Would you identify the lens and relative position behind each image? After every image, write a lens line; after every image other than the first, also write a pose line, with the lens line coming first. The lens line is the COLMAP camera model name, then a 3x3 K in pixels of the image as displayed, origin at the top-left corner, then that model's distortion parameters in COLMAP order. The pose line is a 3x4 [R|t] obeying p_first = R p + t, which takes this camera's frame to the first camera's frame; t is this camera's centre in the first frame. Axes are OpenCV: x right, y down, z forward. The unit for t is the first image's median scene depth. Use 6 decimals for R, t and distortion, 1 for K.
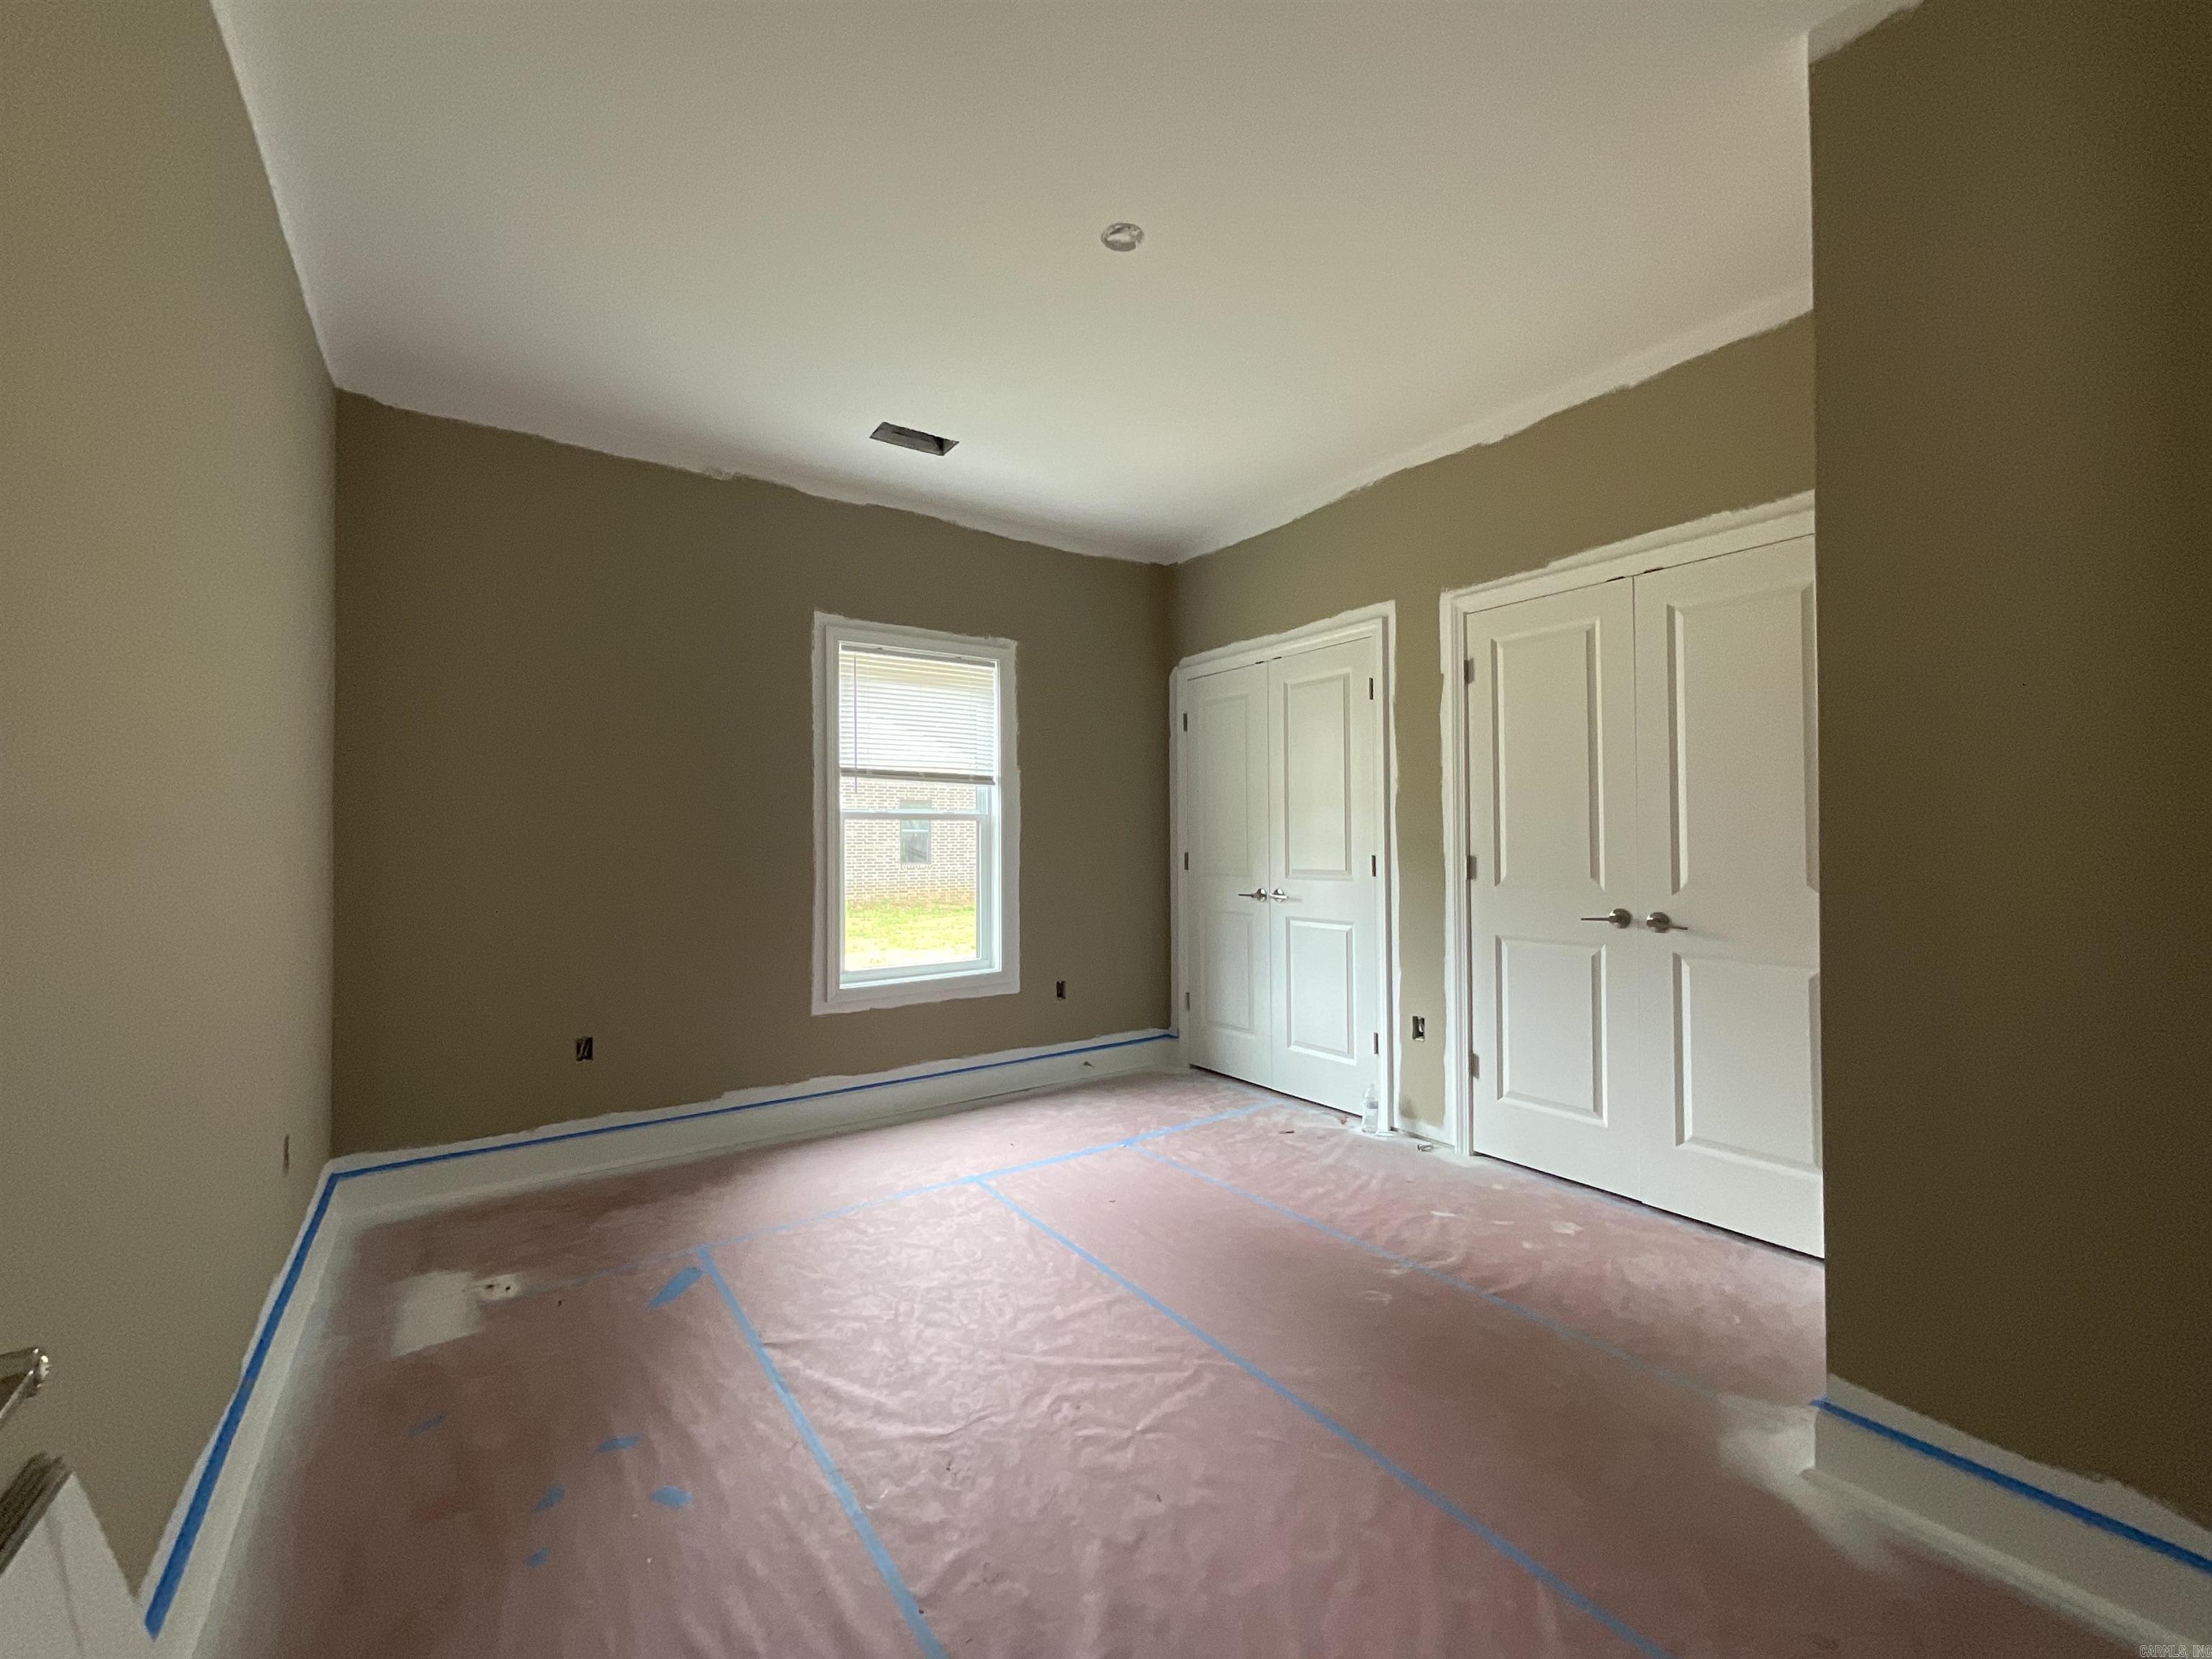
lens RADIAL K [[891.4, 0, 1110.0], [0, 891.4, 837.2], [0, 0, 1]] dist [0.001122, 0.000207]
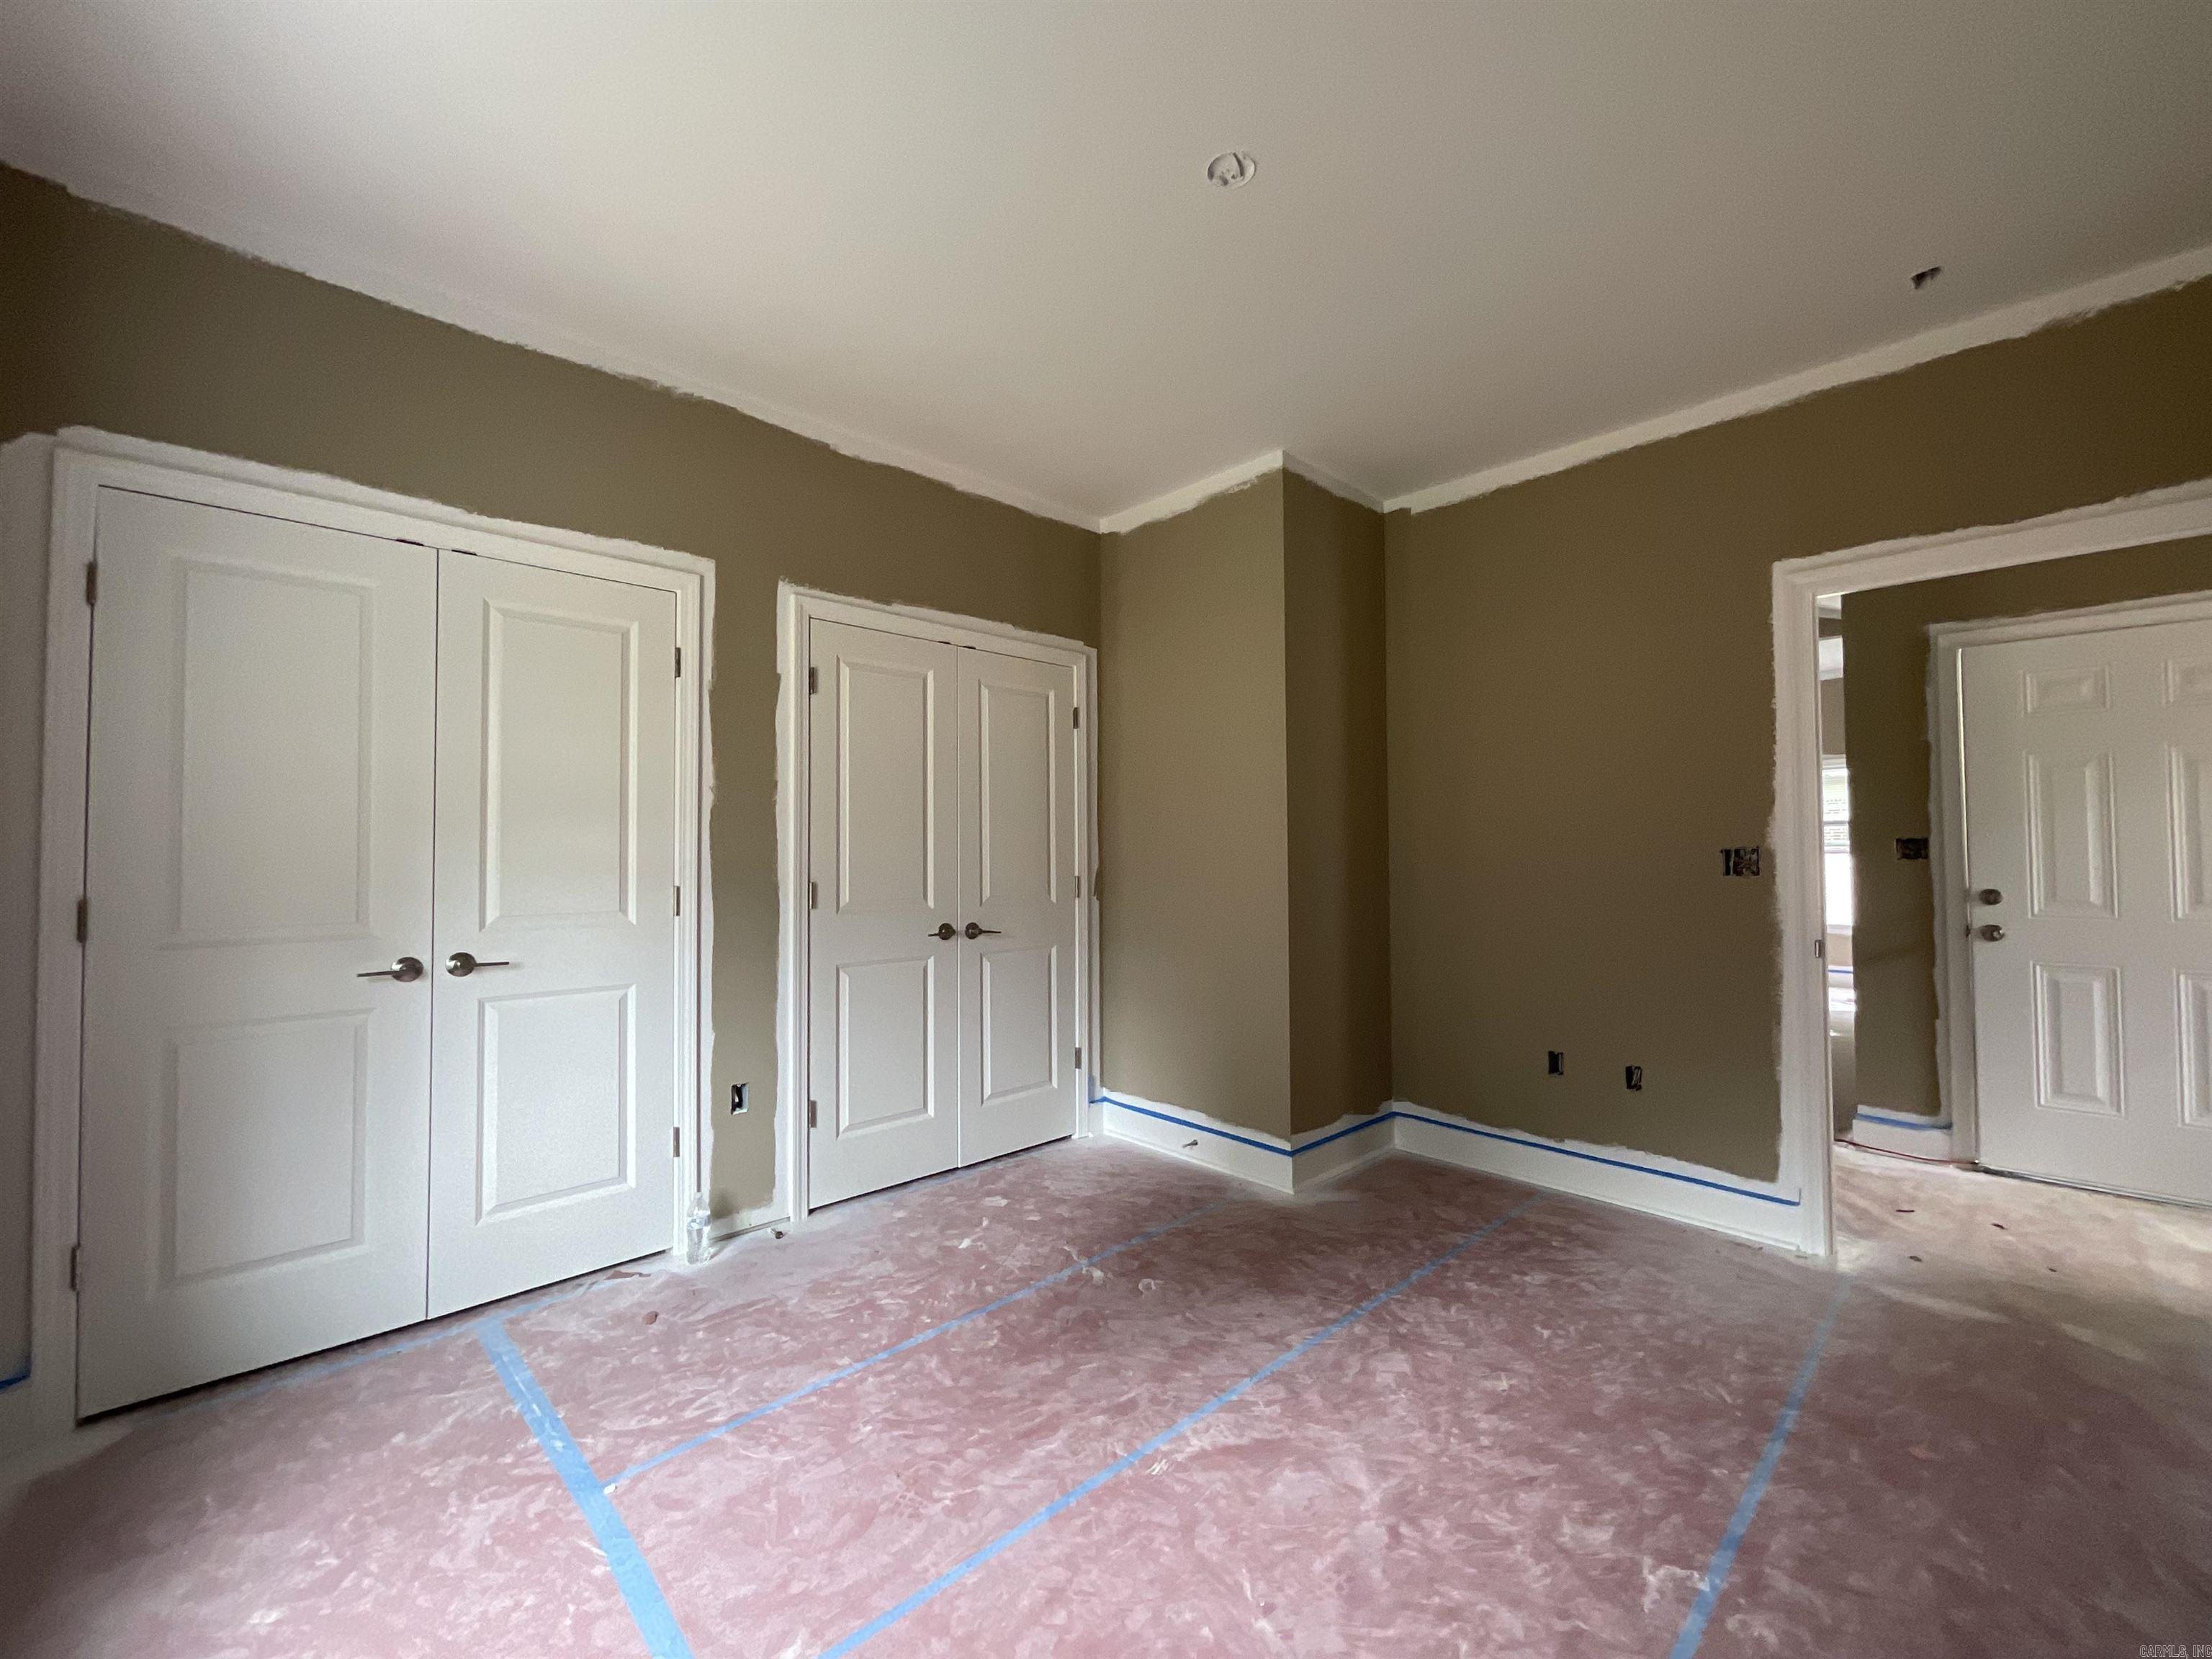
lens RADIAL K [[905.9, 0, 1106.0], [0, 905.9, 829.5], [0, 0, 1]] dist [0.001976, 0.000629]
pose [[-0.140889, 0.034562, 0.989422, -0.543162], [-0.000716, 0.999387, -0.035012, -0.001299], [-0.990025, -0.005641, -0.140778, 0.814881]]
